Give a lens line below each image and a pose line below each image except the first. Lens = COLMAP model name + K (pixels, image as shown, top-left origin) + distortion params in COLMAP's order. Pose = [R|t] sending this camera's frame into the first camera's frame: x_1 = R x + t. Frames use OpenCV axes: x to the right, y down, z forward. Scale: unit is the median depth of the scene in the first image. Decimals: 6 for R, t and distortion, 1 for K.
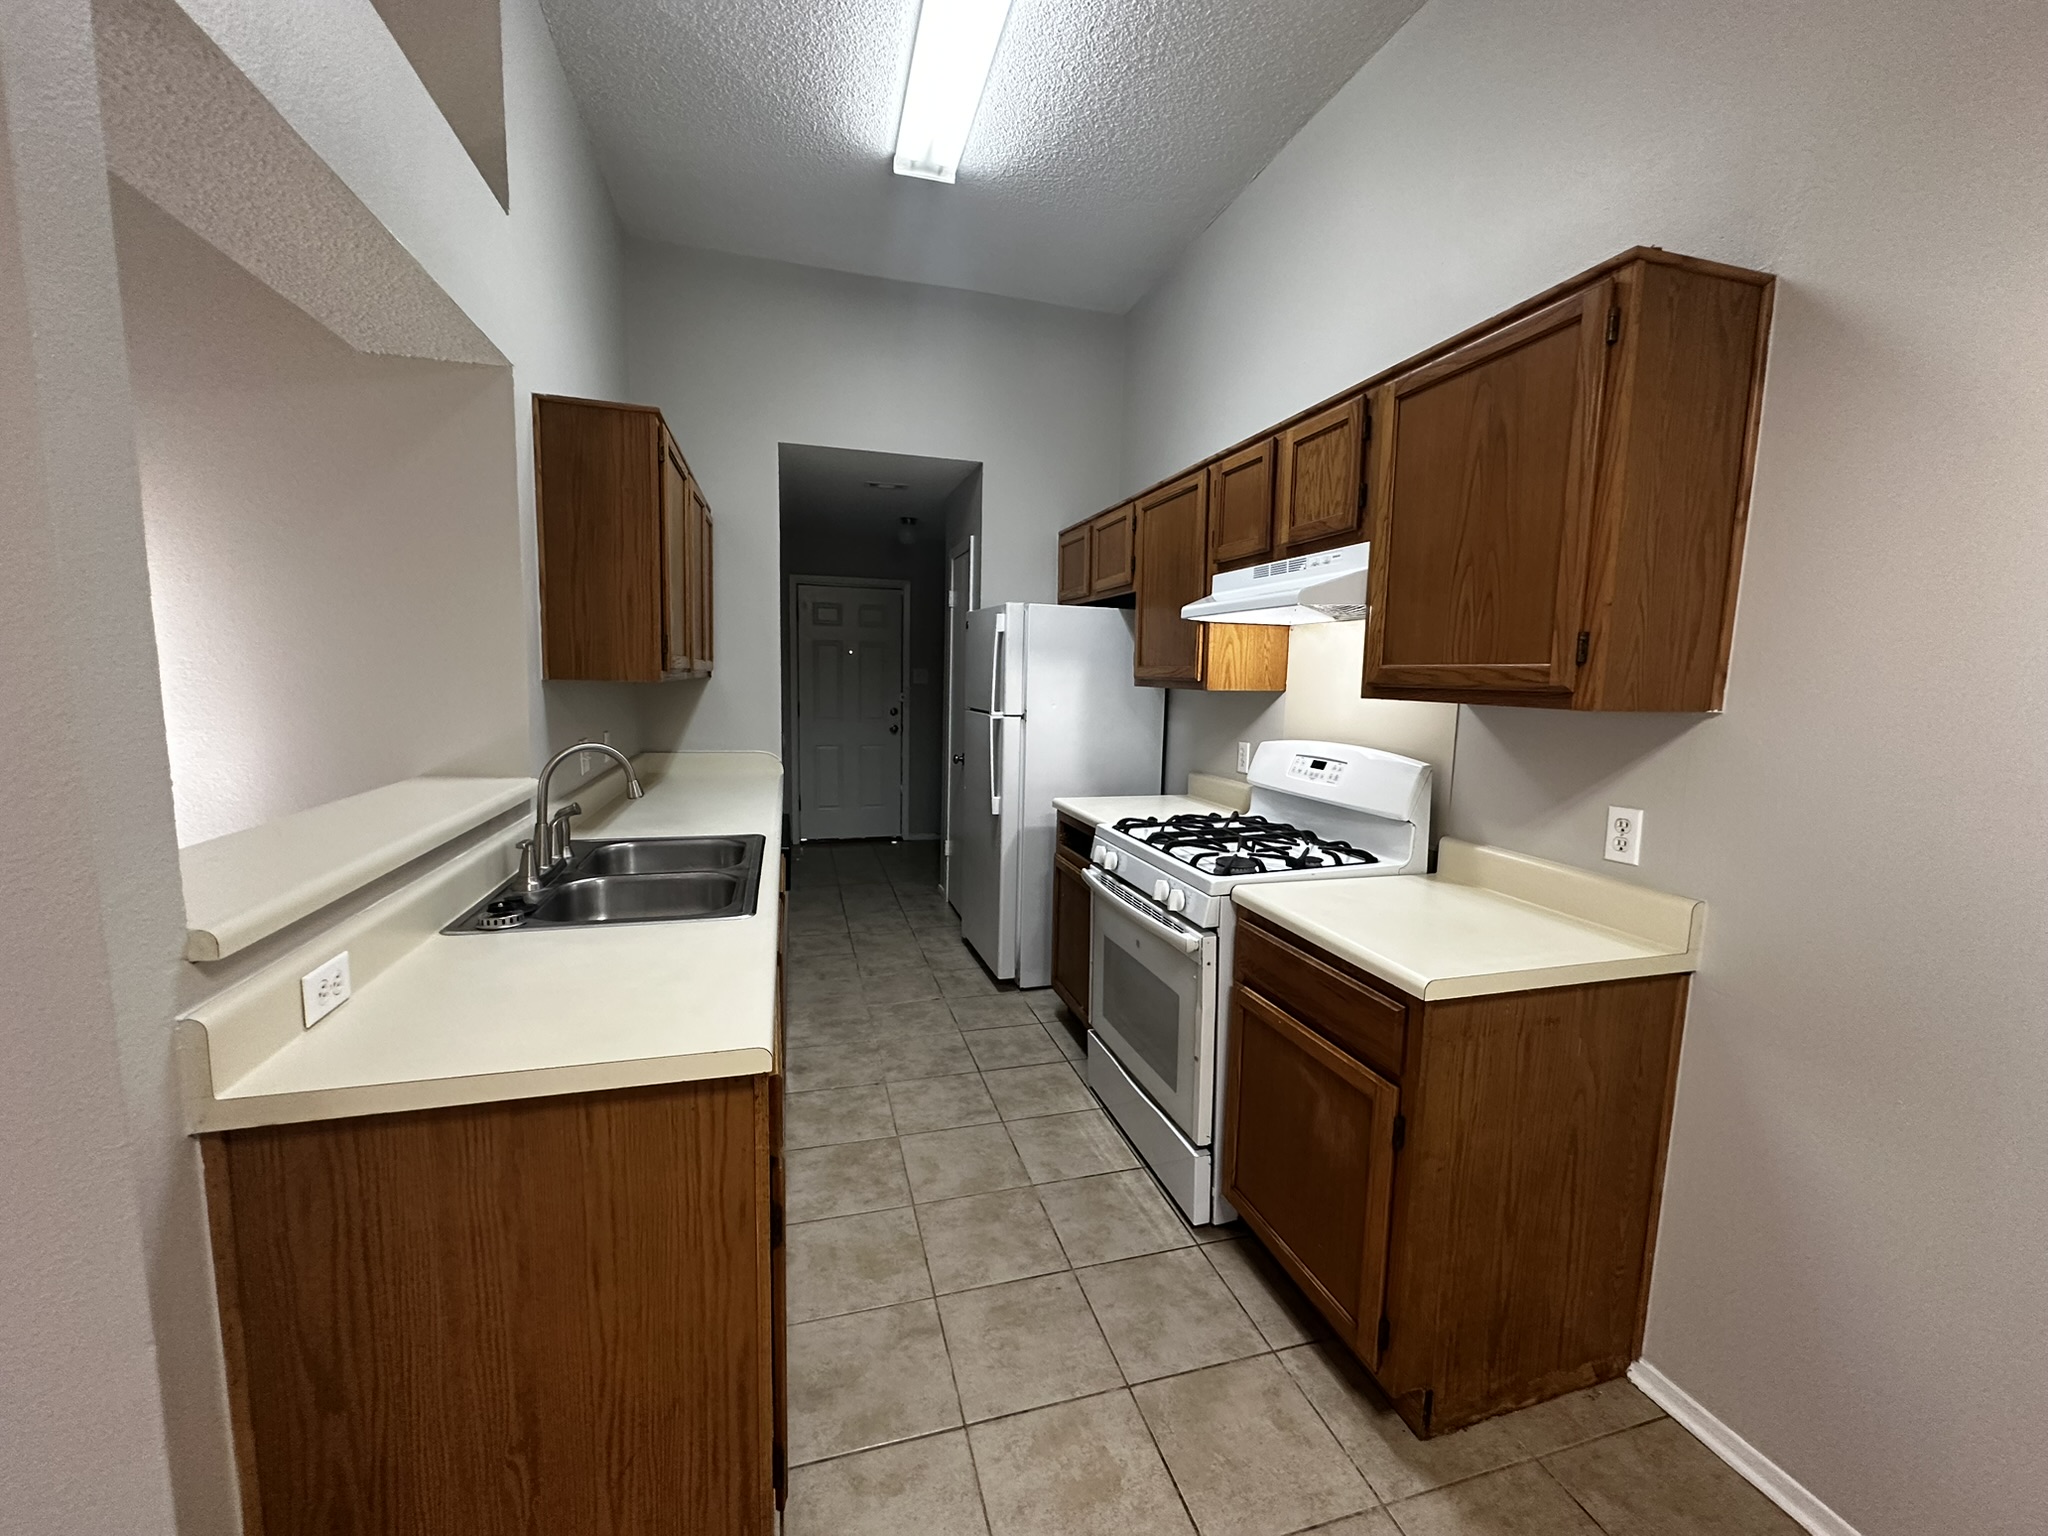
lens RADIAL K [[813.6, 0, 1022.9], [0, 813.6, 766.0], [0, 0, 1]] dist [-0.000753, -0.000083]
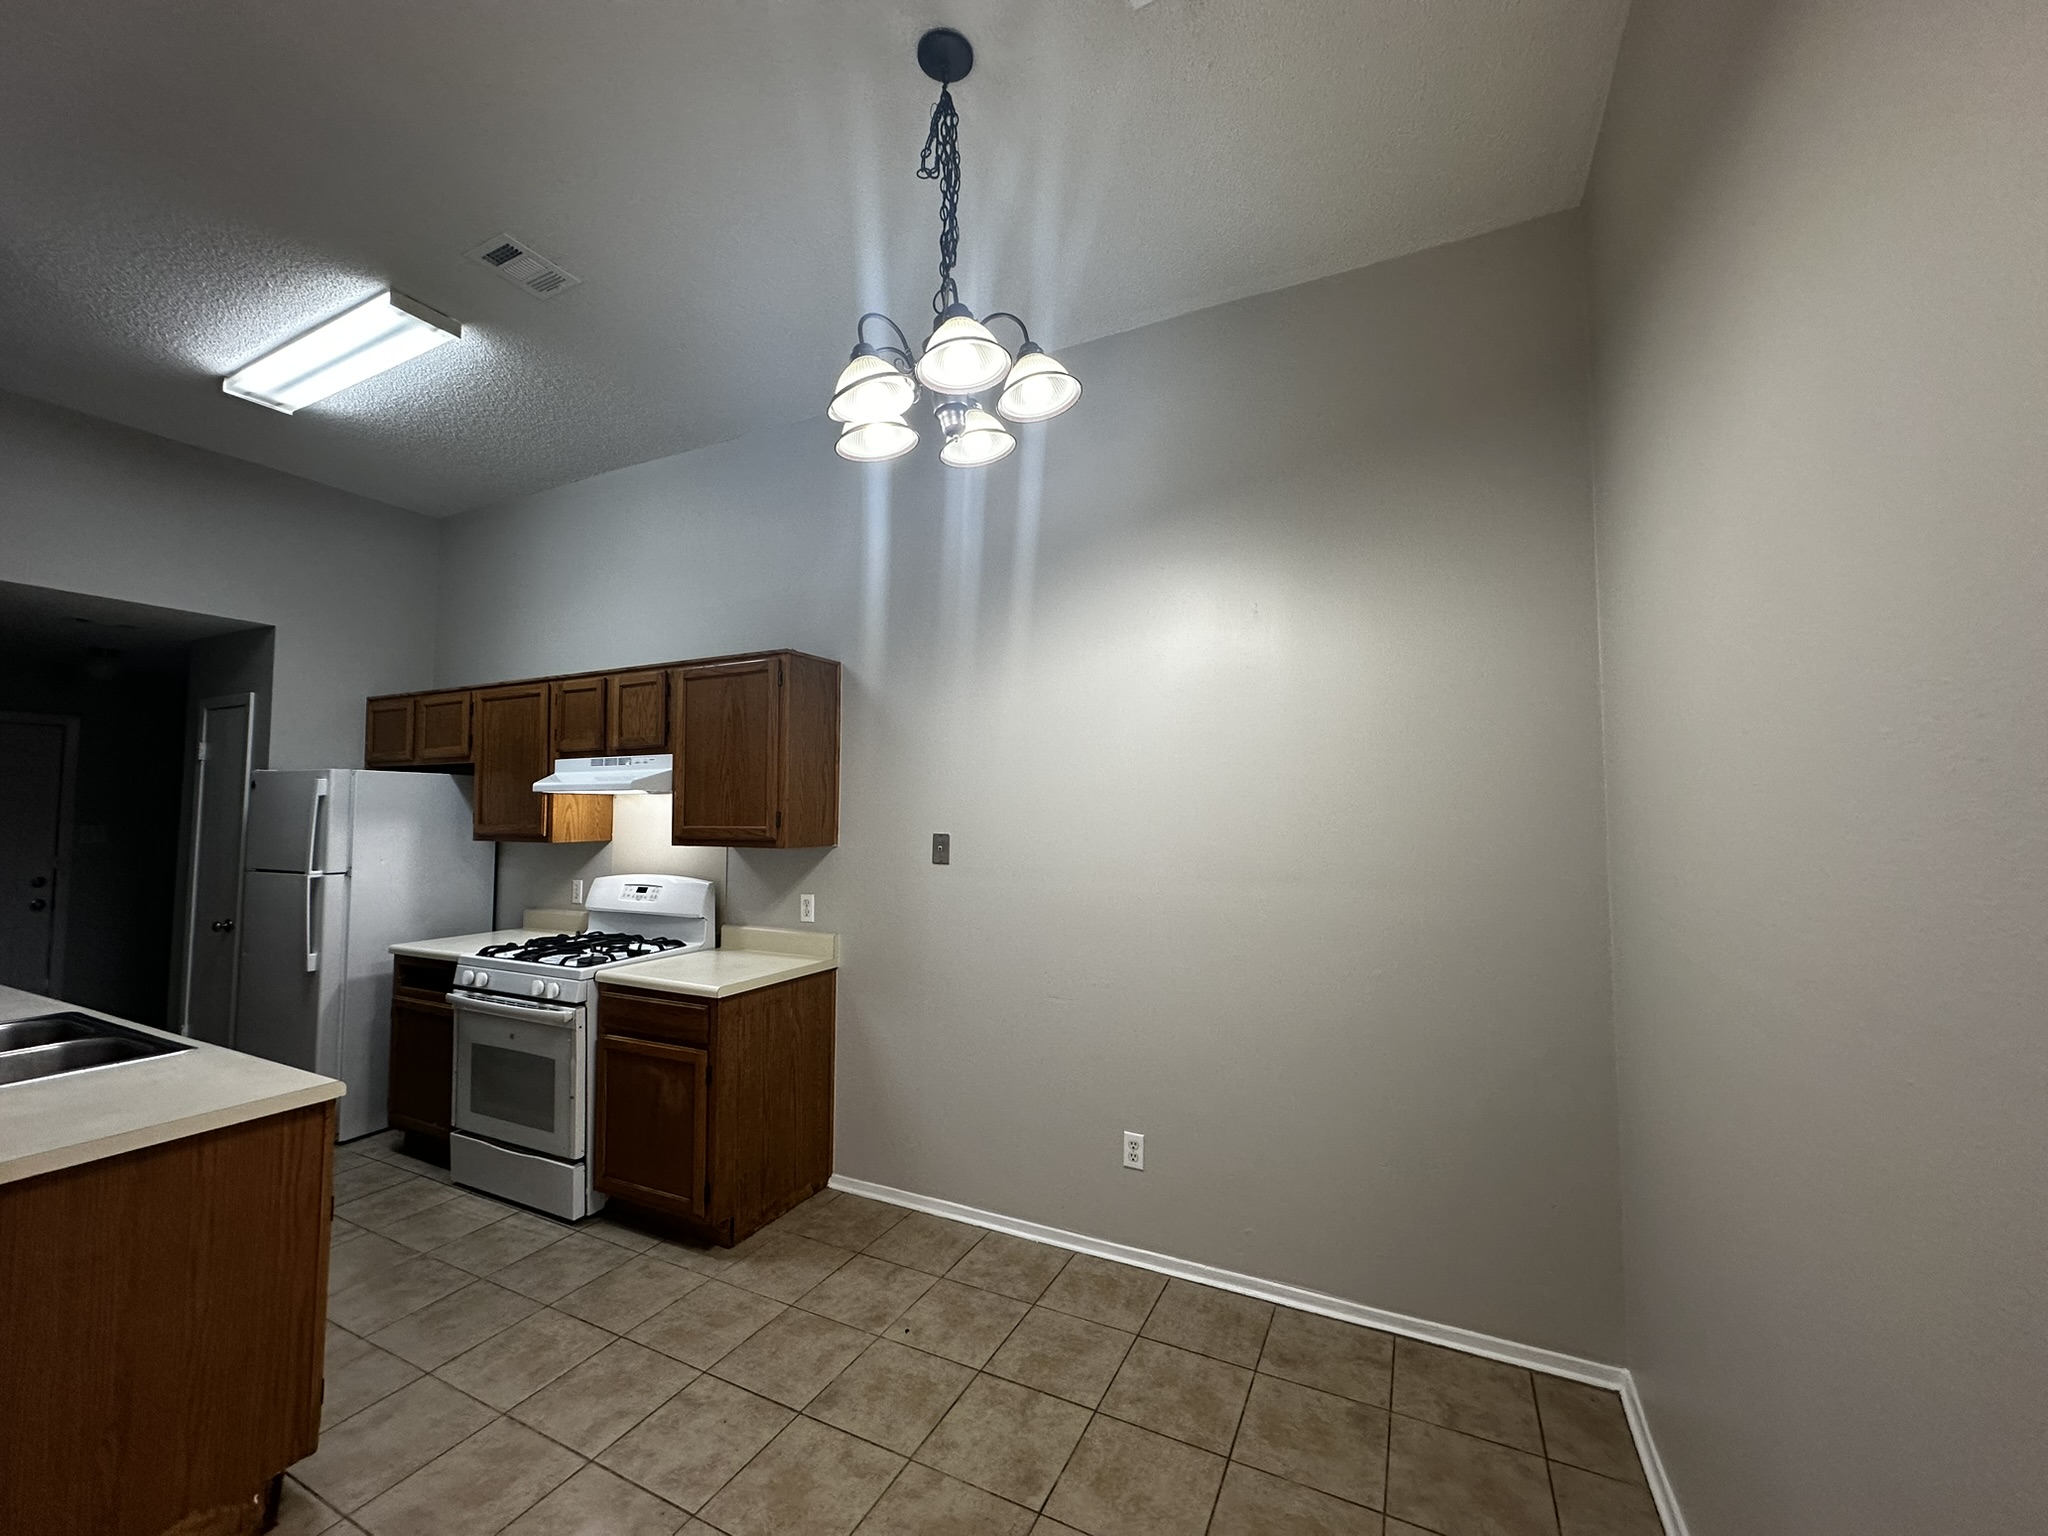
lens RADIAL K [[813.6, 0, 1023.6], [0, 813.6, 768.1], [0, 0, 1]] dist [-0.000753, -0.000083]
pose [[0.673628, 0.018694, 0.738834, -0.359866], [0.099637, 0.988257, -0.115849, 0.026697], [-0.732323, 0.151655, 0.663855, -0.711862]]
